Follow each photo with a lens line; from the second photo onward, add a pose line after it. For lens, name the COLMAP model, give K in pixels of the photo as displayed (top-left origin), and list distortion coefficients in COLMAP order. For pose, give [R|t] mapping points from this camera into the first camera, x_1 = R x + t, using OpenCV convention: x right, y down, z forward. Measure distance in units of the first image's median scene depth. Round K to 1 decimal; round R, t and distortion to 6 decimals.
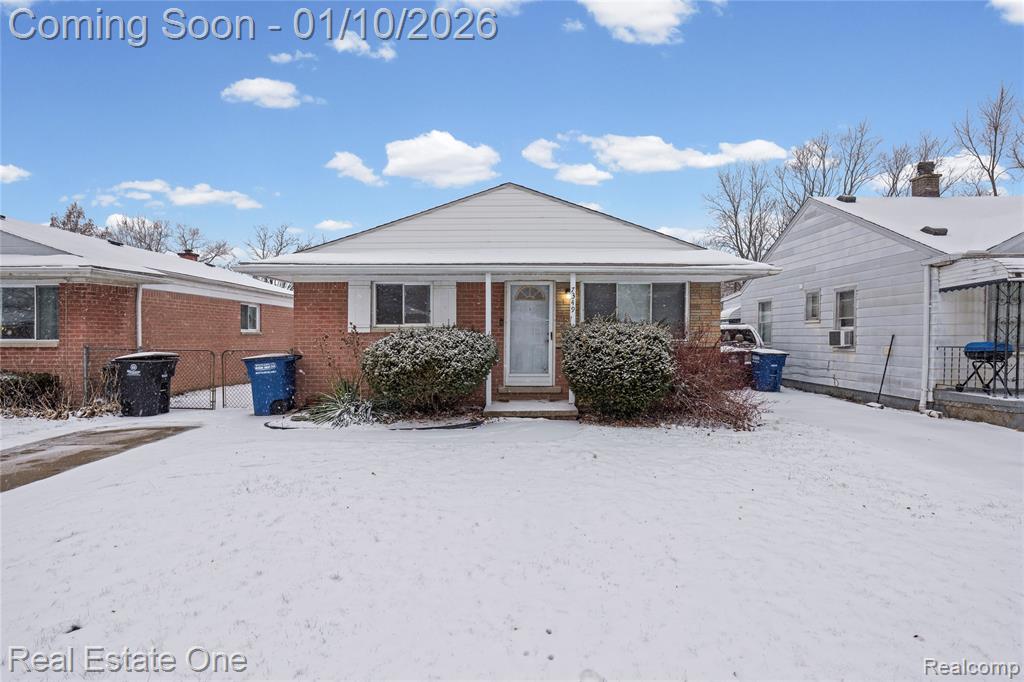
lens RADIAL K [[484.3, 0, 513.8], [0, 484.3, 347.4], [0, 0, 1]] dist [0.001621, 0.000097]
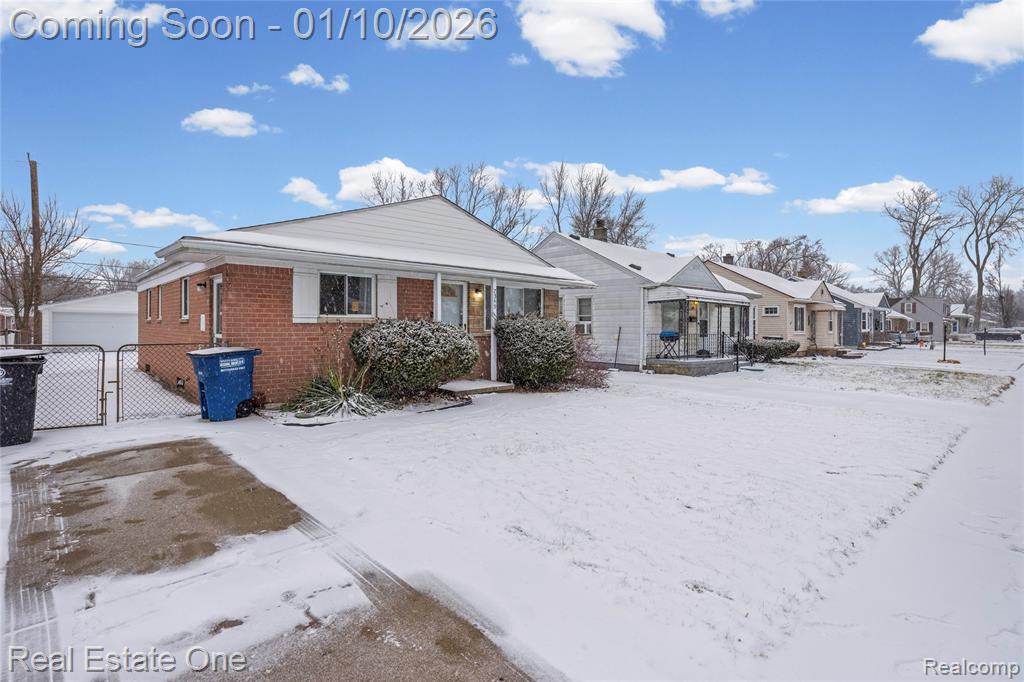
lens RADIAL K [[483.8, 0, 493.9], [0, 483.8, 331.0], [0, 0, 1]] dist [0.009809, -0.000039]
pose [[0.747873, -0.001994, 0.663839, -0.683129], [0.007314, 0.999960, -0.005236, -0.007331], [-0.663801, 0.008771, 0.747858, 0.049009]]
